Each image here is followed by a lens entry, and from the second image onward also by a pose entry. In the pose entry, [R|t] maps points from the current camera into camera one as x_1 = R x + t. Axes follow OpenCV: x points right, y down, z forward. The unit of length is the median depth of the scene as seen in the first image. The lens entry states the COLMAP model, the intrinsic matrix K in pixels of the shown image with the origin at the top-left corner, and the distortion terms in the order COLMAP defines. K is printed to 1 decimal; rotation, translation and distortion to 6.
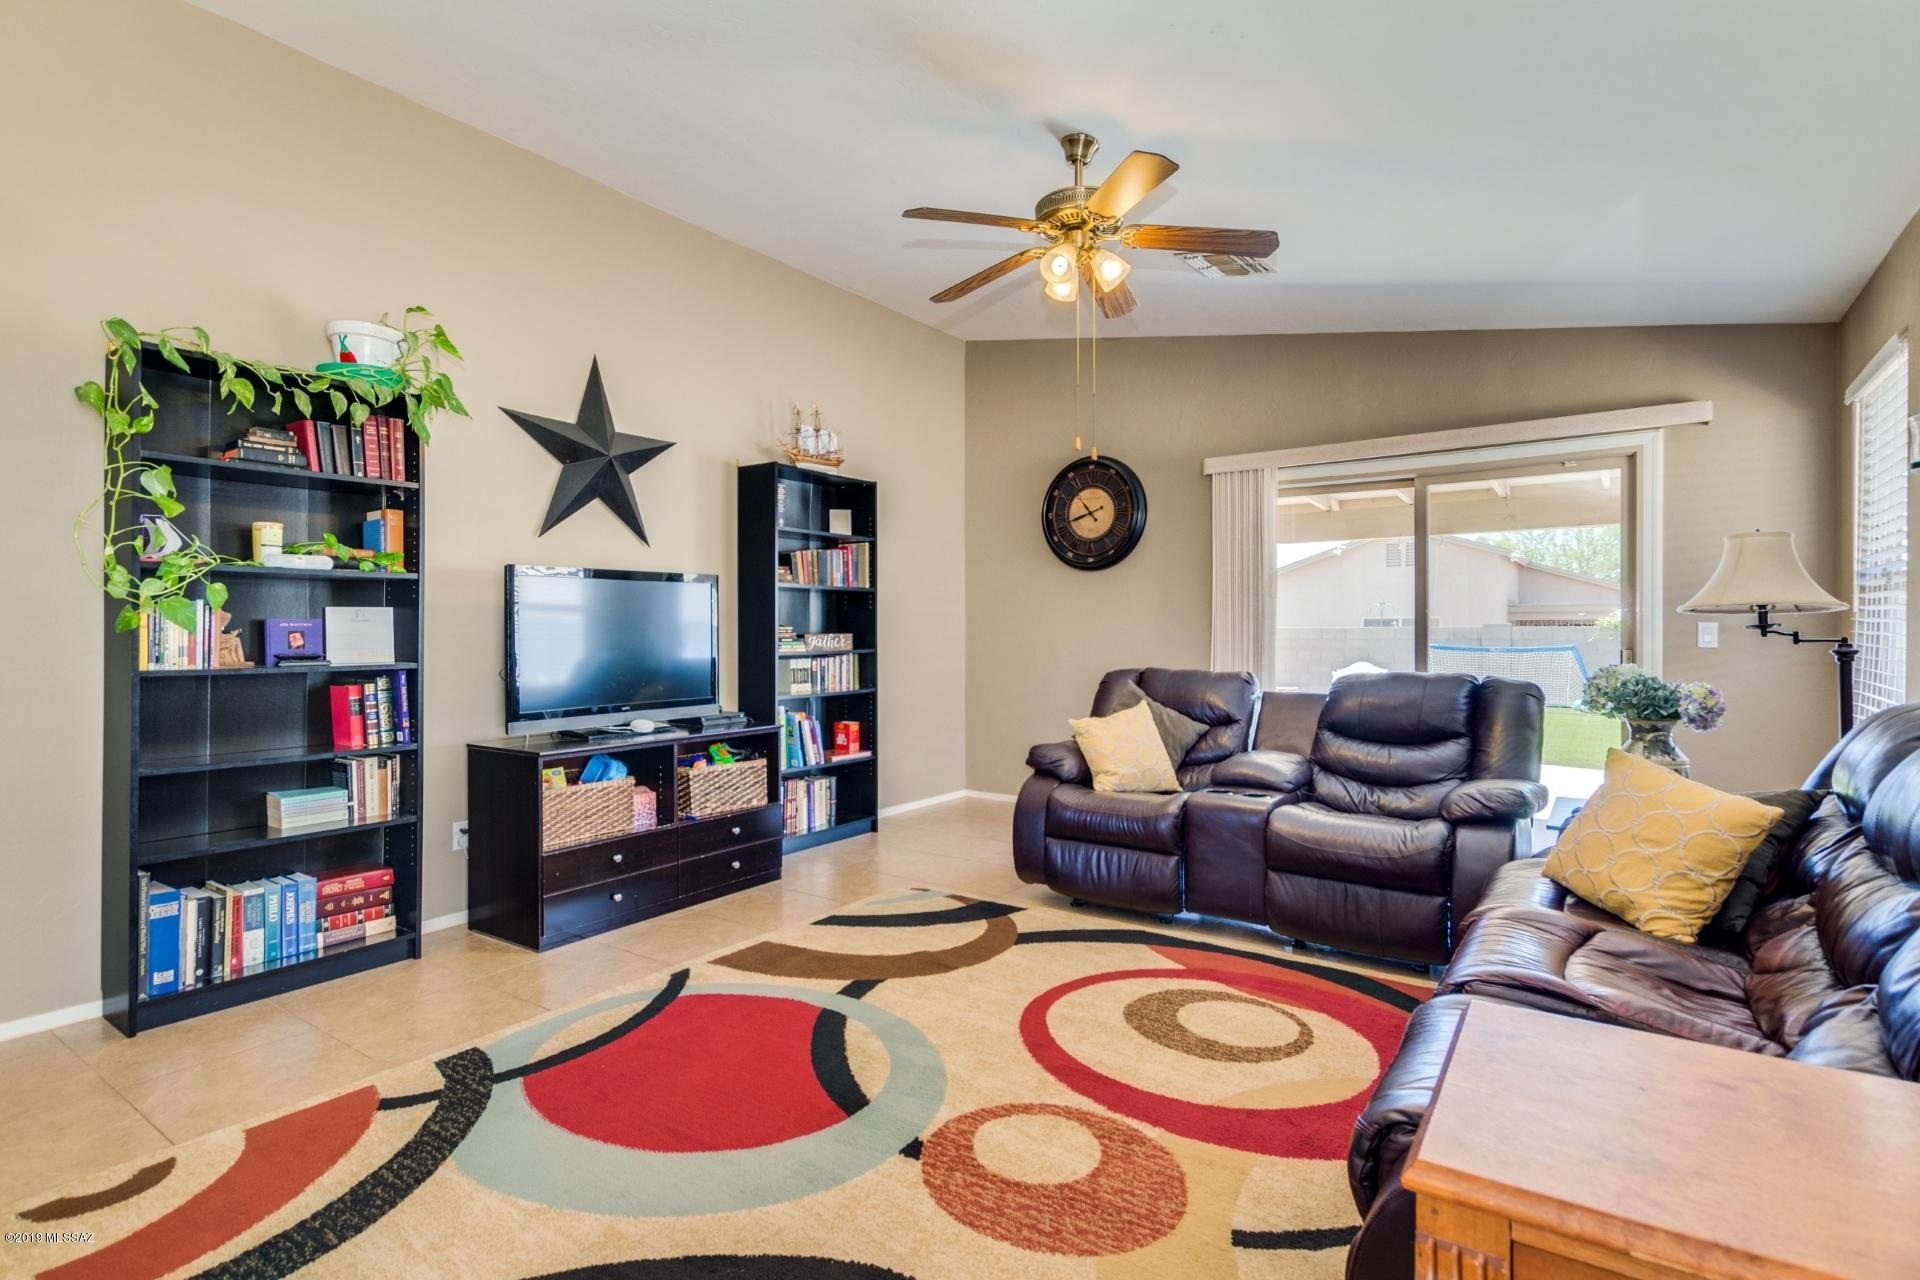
lens RADIAL K [[932.8, 0, 960.0], [0, 932.8, 640.0], [0, 0, 1]] dist [0.000303, -0.000164]
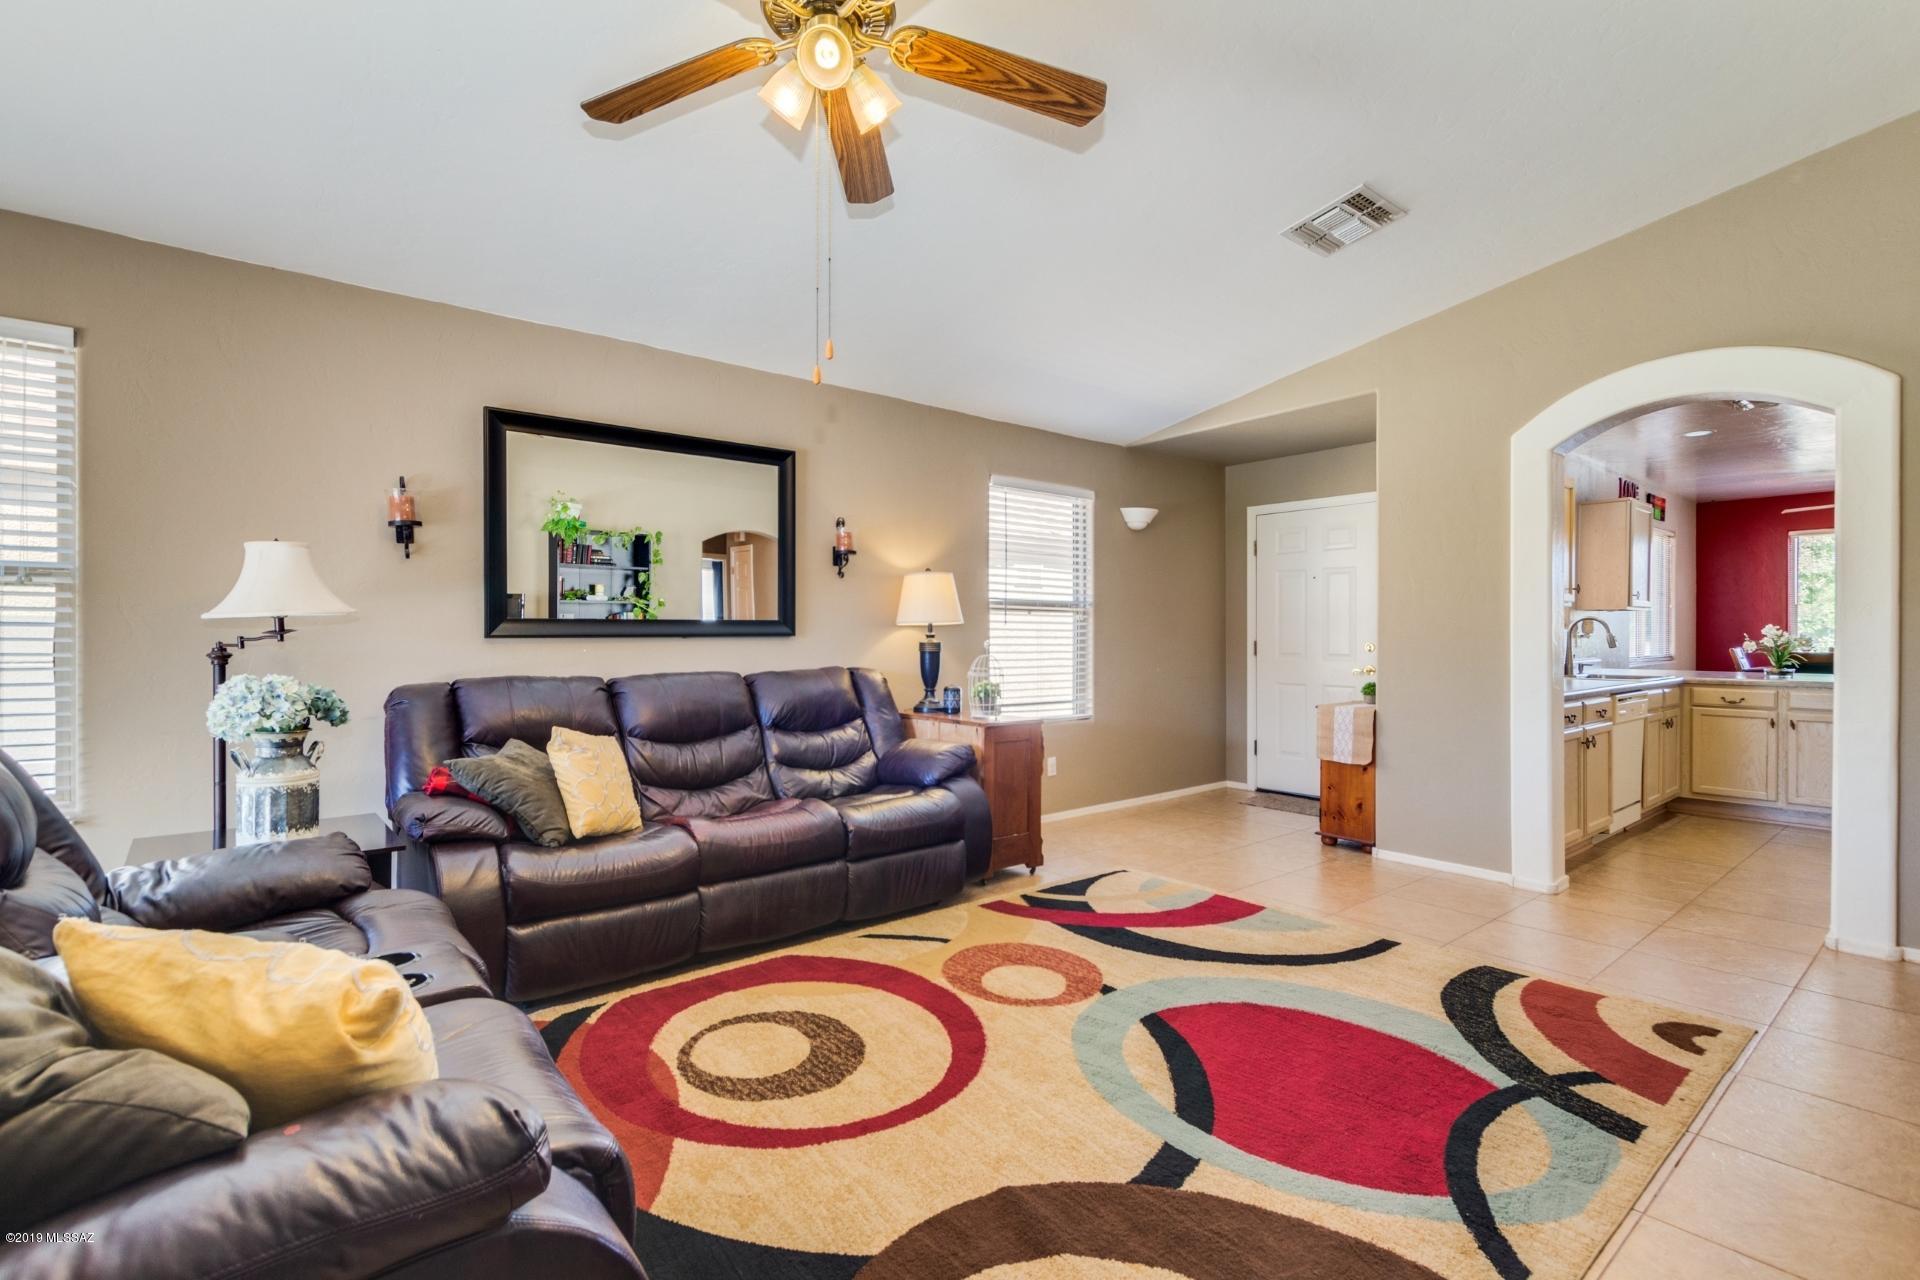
lens RADIAL K [[886.0, 0, 960.0], [0, 886.0, 640.0], [0, 0, 1]] dist [0.001384, -0.000260]
pose [[-0.966594, -0.002363, 0.256302, -0.128715], [0.001591, 0.999883, 0.015220, -0.018142], [-0.256307, 0.015120, -0.966477, 1.691941]]
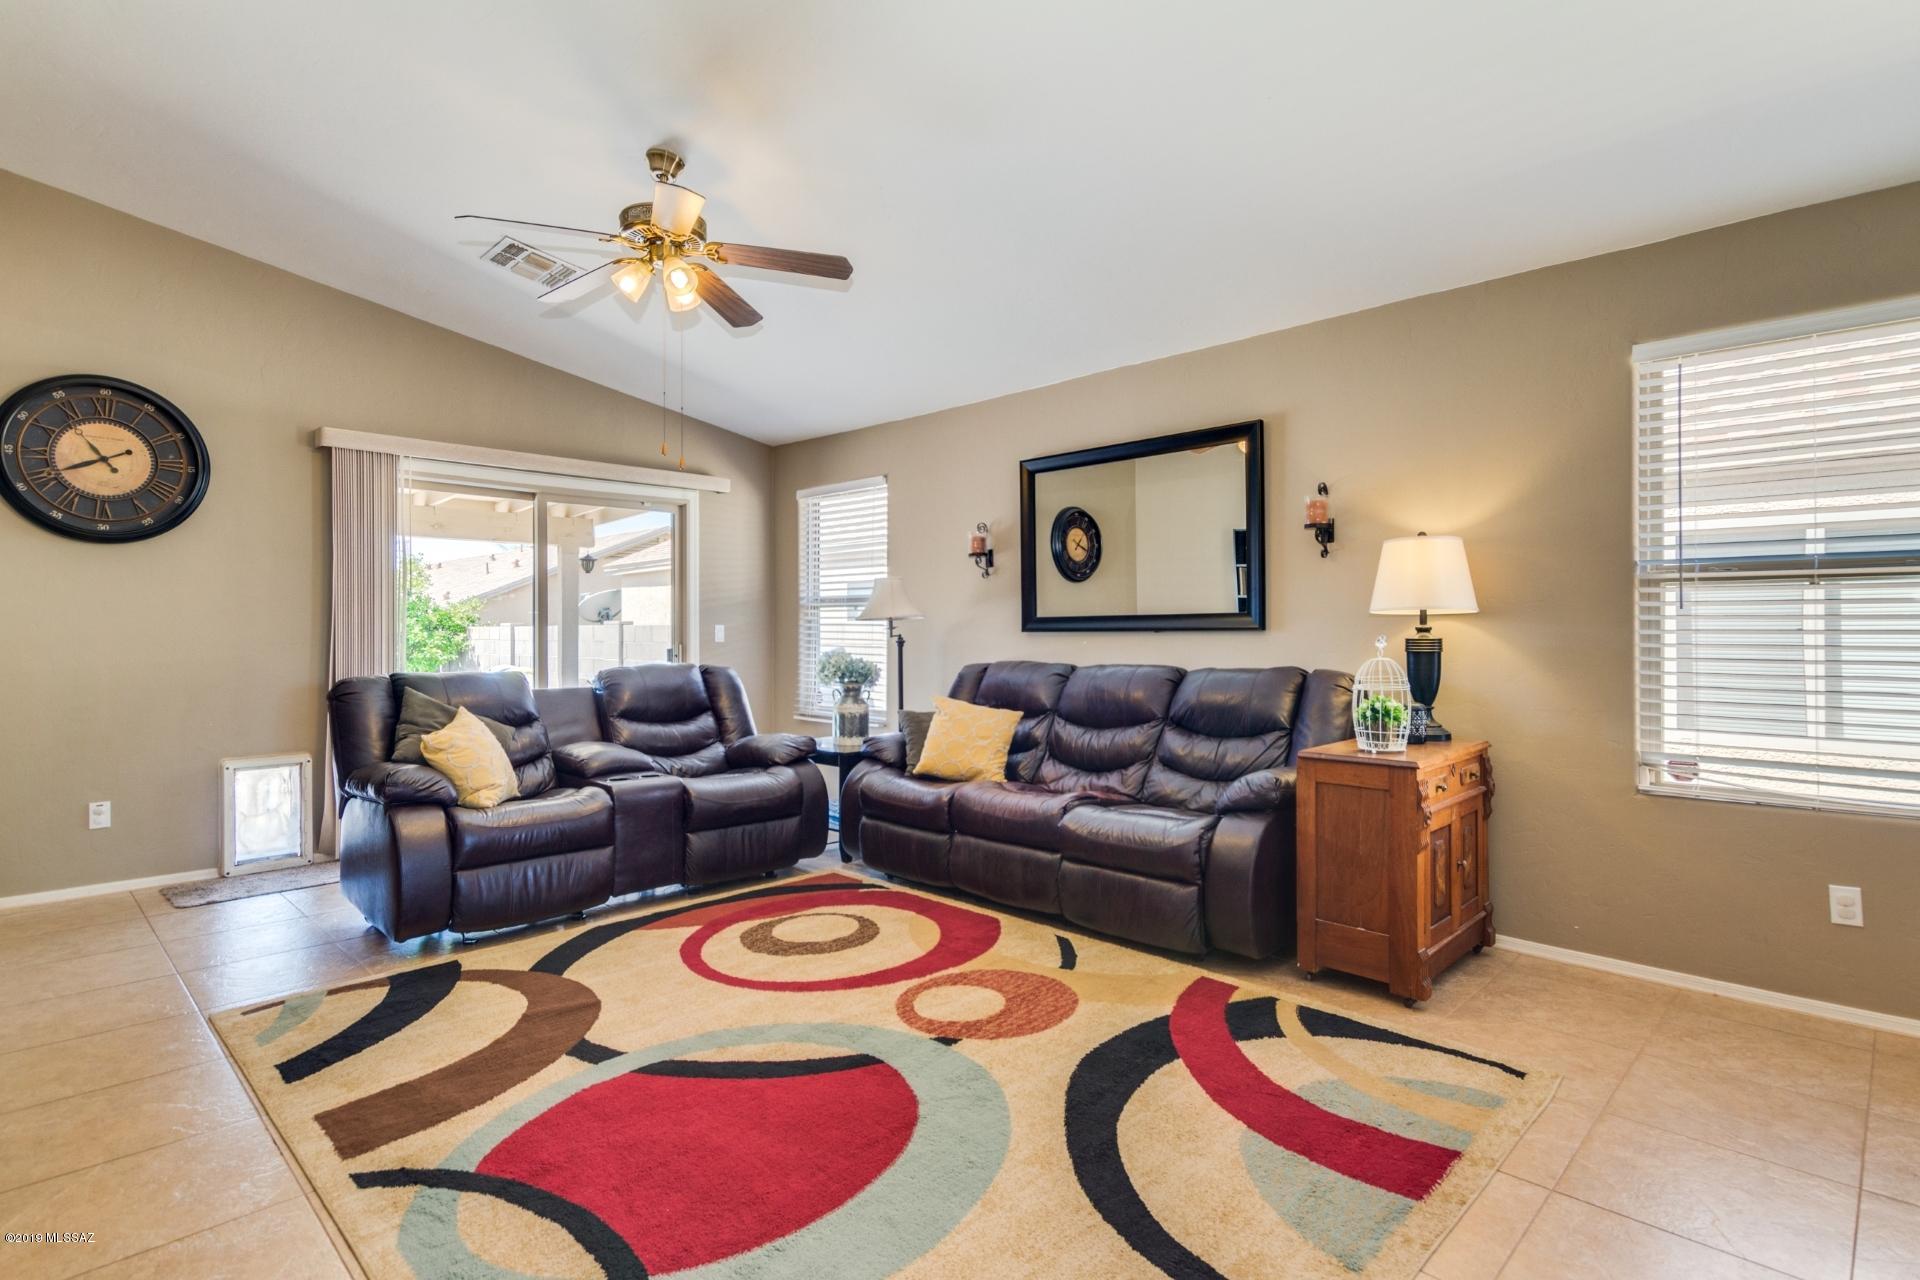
lens RADIAL K [[950.4, 0, 960.0], [0, 950.4, 640.0], [0, 0, 1]] dist [0.000315, -0.000273]
pose [[0.158268, -0.007143, 0.987370, -0.922432], [0.010129, 0.999933, 0.005610, -0.000456], [-0.987344, 0.009113, 0.158329, 0.546423]]
